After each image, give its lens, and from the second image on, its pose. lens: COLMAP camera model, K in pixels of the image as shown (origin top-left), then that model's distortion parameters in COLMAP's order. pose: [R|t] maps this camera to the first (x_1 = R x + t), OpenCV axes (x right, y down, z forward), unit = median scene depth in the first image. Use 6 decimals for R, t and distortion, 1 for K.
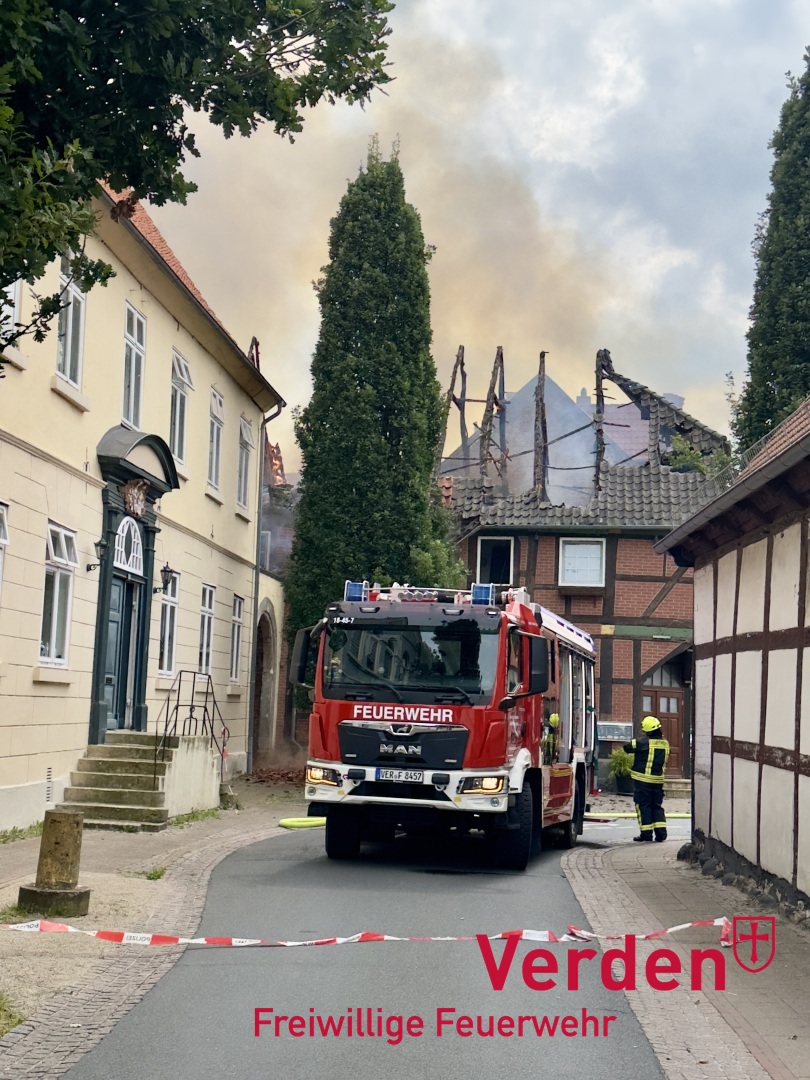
lens RADIAL K [[1530.3, 0, 405.0], [0, 1530.3, 540.0], [0, 0, 1]] dist [0.053003, -0.000760]
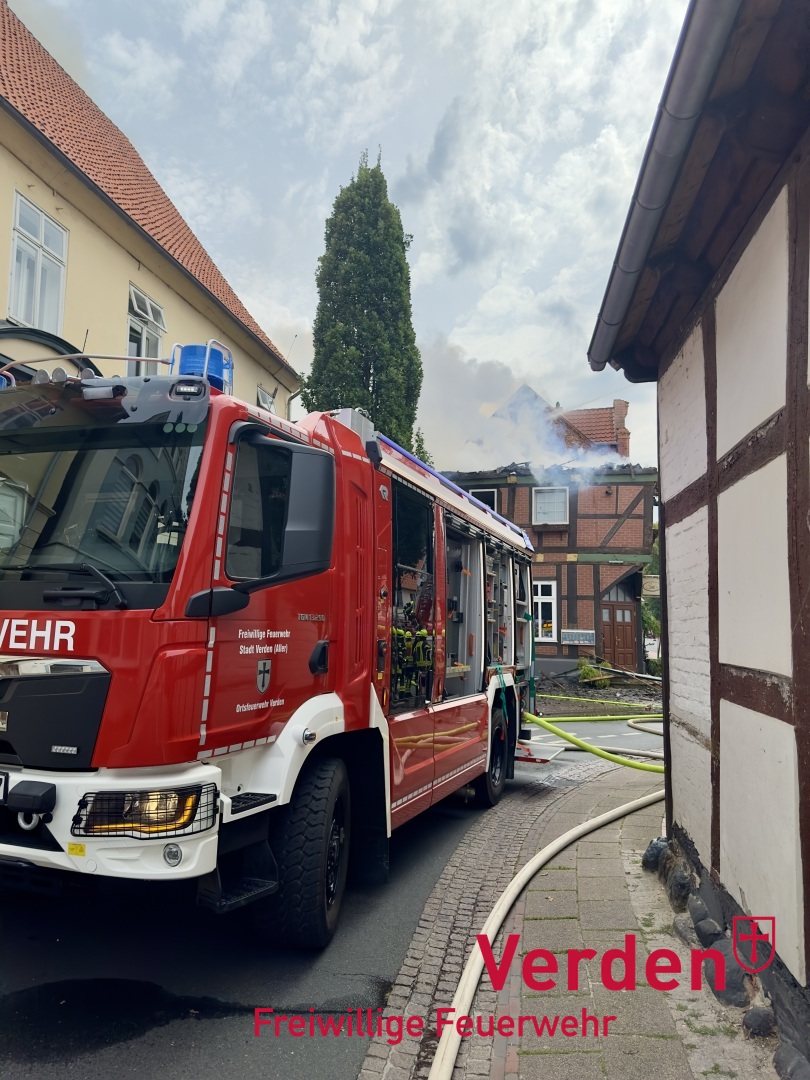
lens RADIAL K [[772.2, 0, 405.0], [0, 772.2, 540.0], [0, 0, 1]] dist [0.158538, -0.281773]
pose [[0.994458, -0.030560, -0.100597, 0.082539], [0.030824, 0.999524, 0.001071, 0.054414], [0.100516, -0.004166, 0.994927, 0.474678]]
